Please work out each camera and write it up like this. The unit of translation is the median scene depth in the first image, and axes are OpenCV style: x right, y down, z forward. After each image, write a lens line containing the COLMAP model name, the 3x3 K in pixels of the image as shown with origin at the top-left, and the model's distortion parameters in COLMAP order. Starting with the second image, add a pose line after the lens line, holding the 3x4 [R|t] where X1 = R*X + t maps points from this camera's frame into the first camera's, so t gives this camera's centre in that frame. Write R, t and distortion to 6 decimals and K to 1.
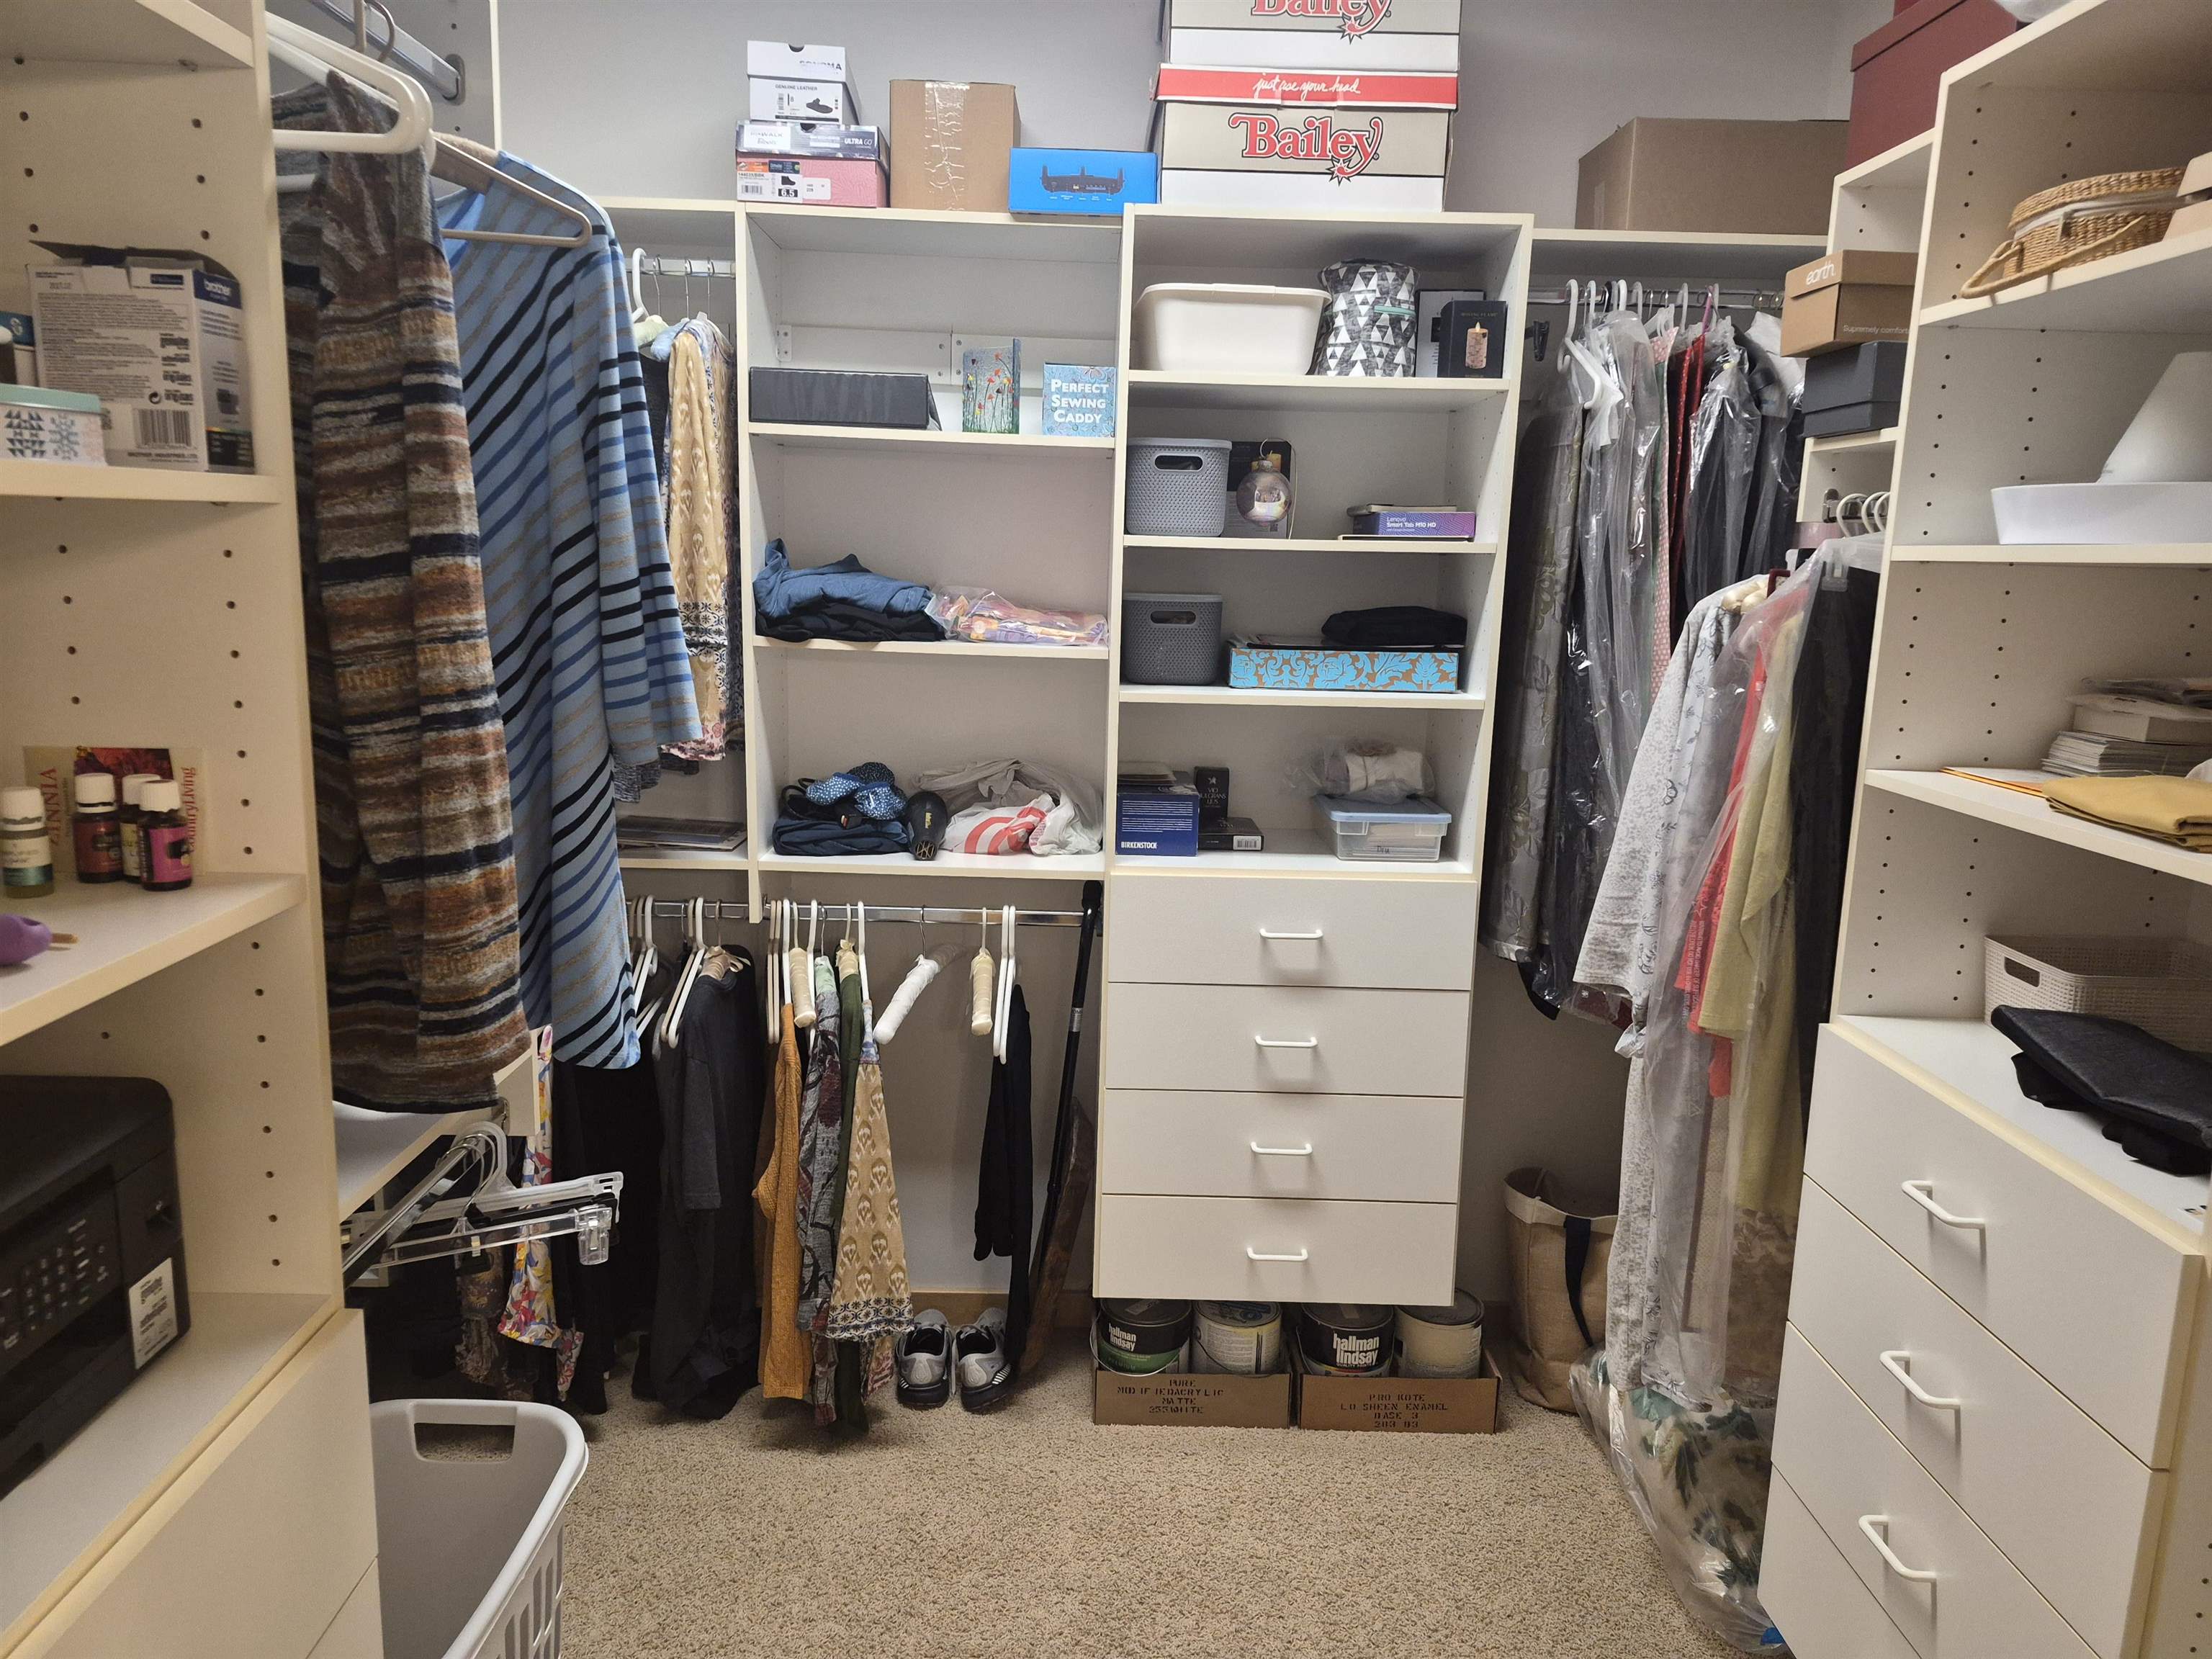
lens RADIAL K [[1512.1, 0, 1101.8], [0, 1512.1, 826.2], [0, 0, 1]] dist [0.008215, 0.000353]
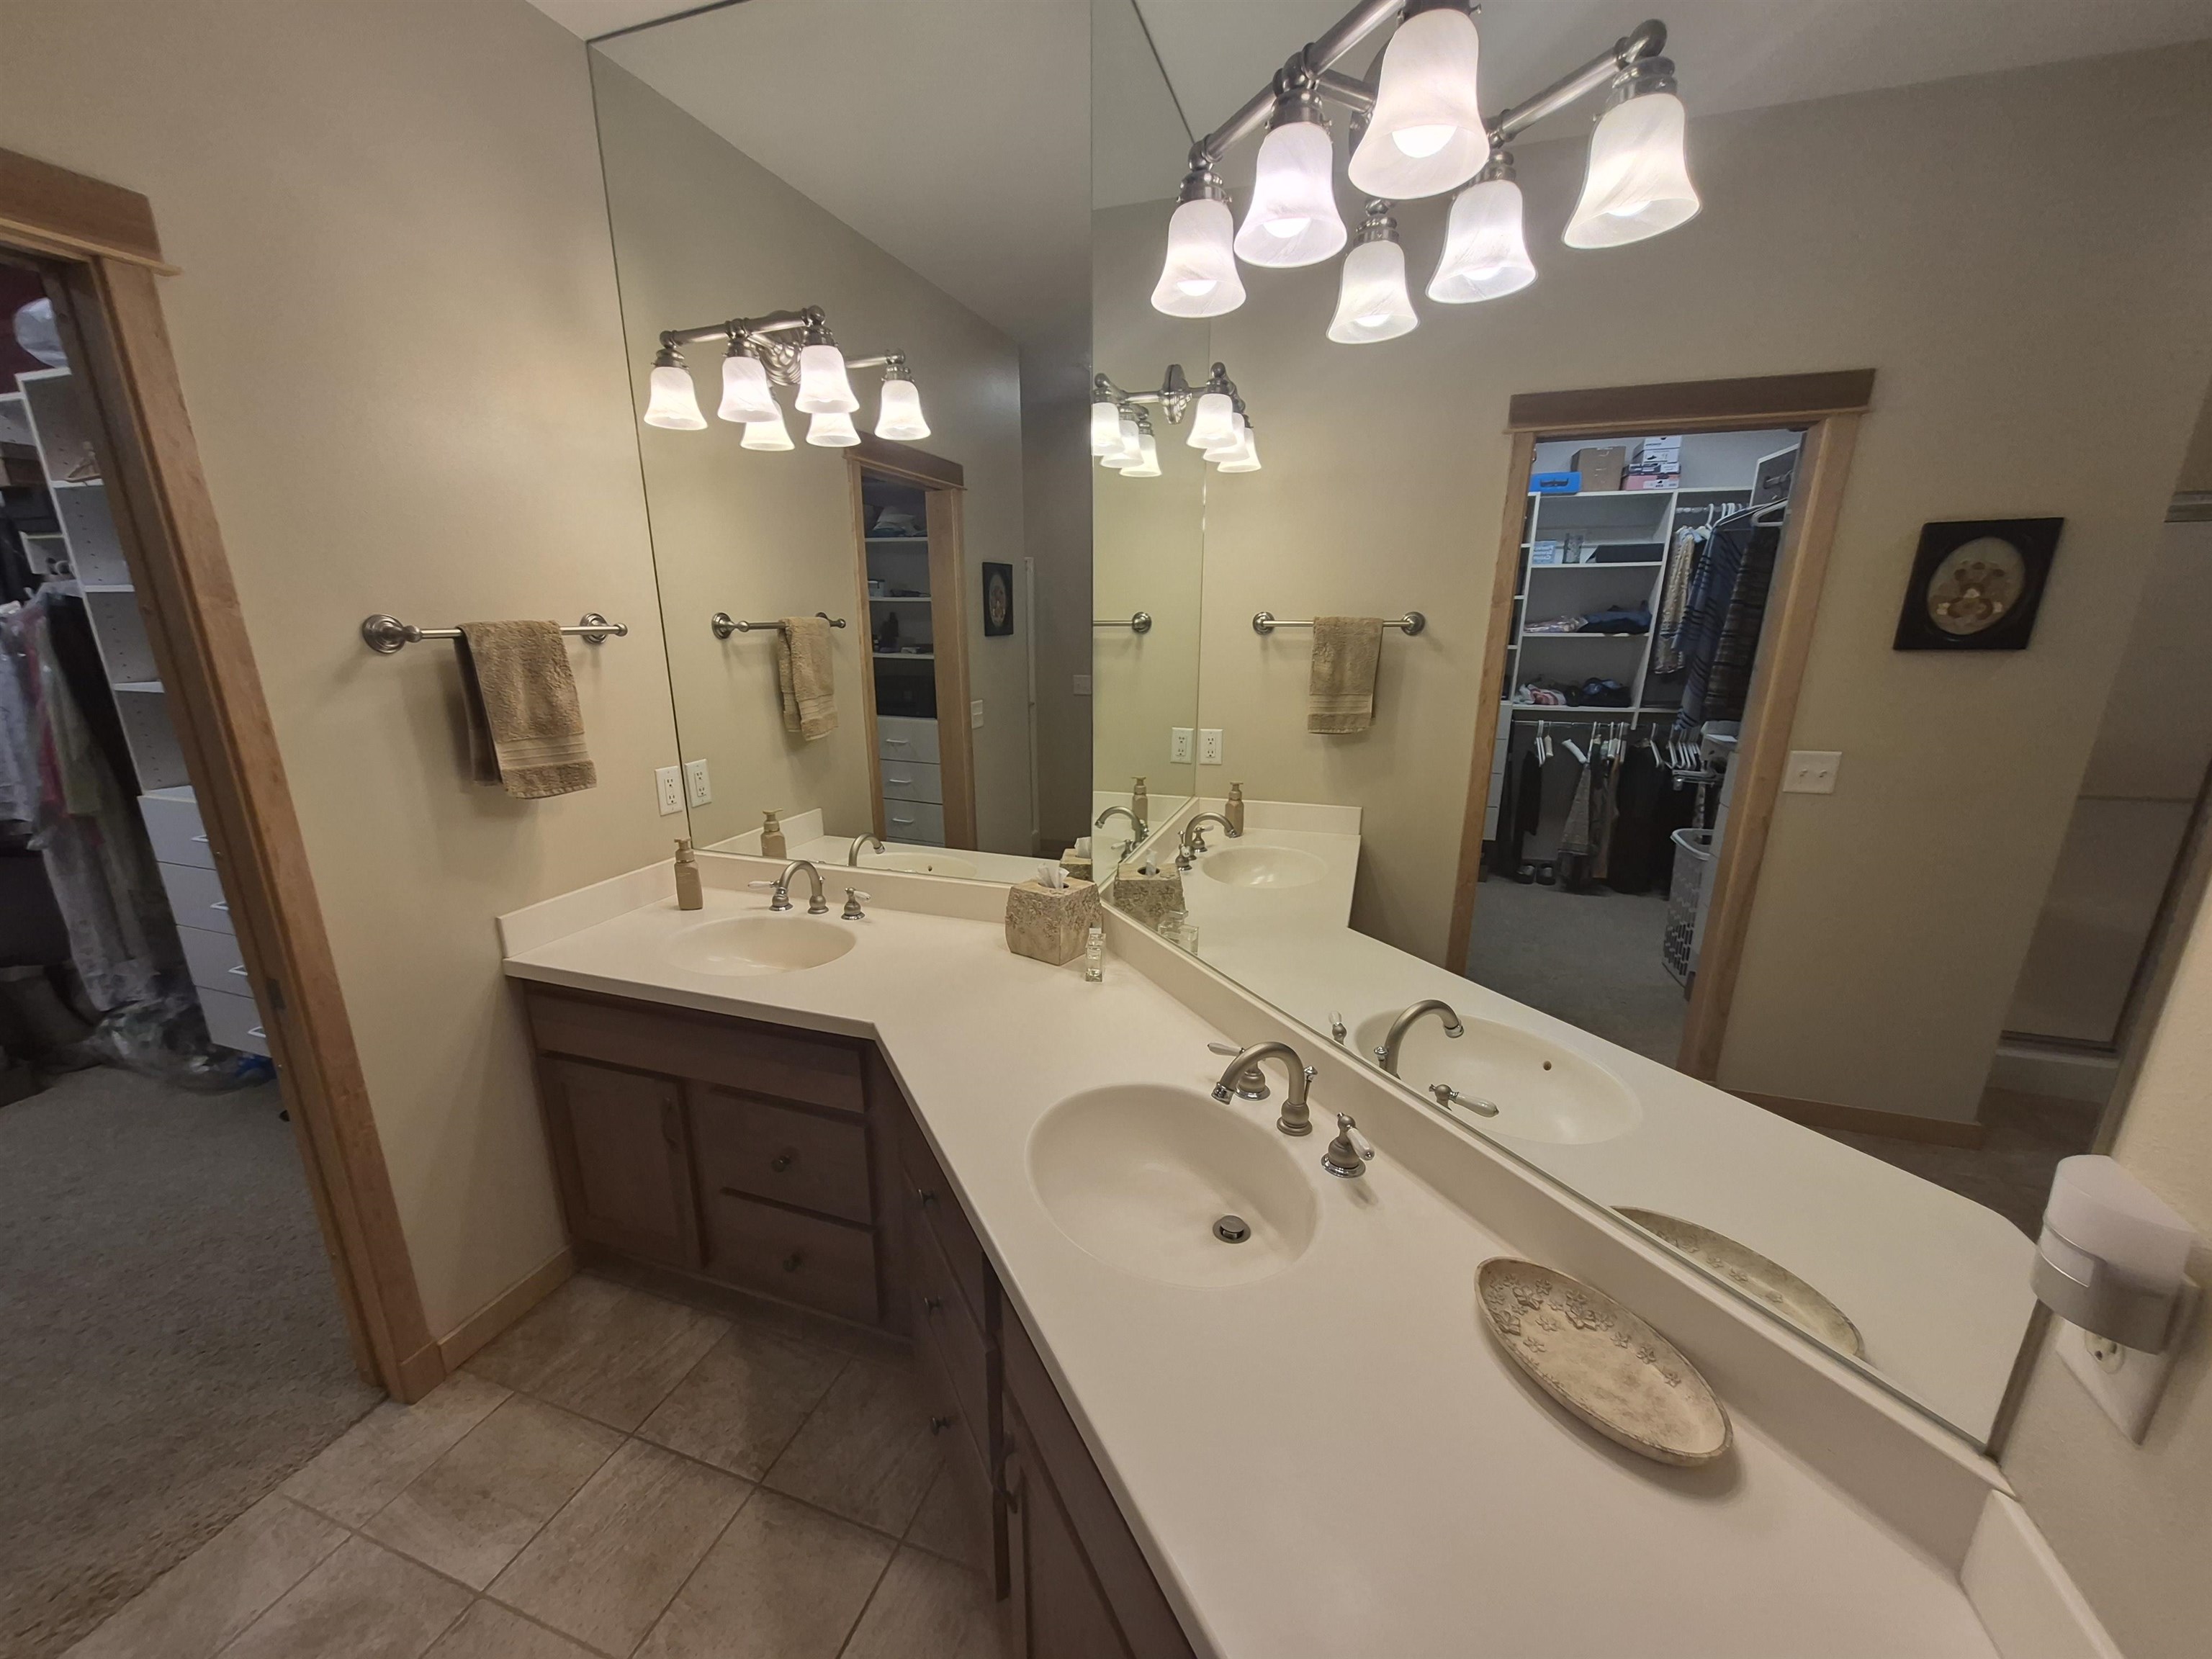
lens RADIAL K [[880.7, 0, 1097.1], [0, 880.7, 851.3], [0, 0, 1]] dist [0.002179, 0.000465]
pose [[0.337108, -0.277352, 0.899686, -0.241517], [0.178505, 0.957117, 0.228172, 0.145497], [-0.924389, 0.083680, 0.372160, -0.760853]]
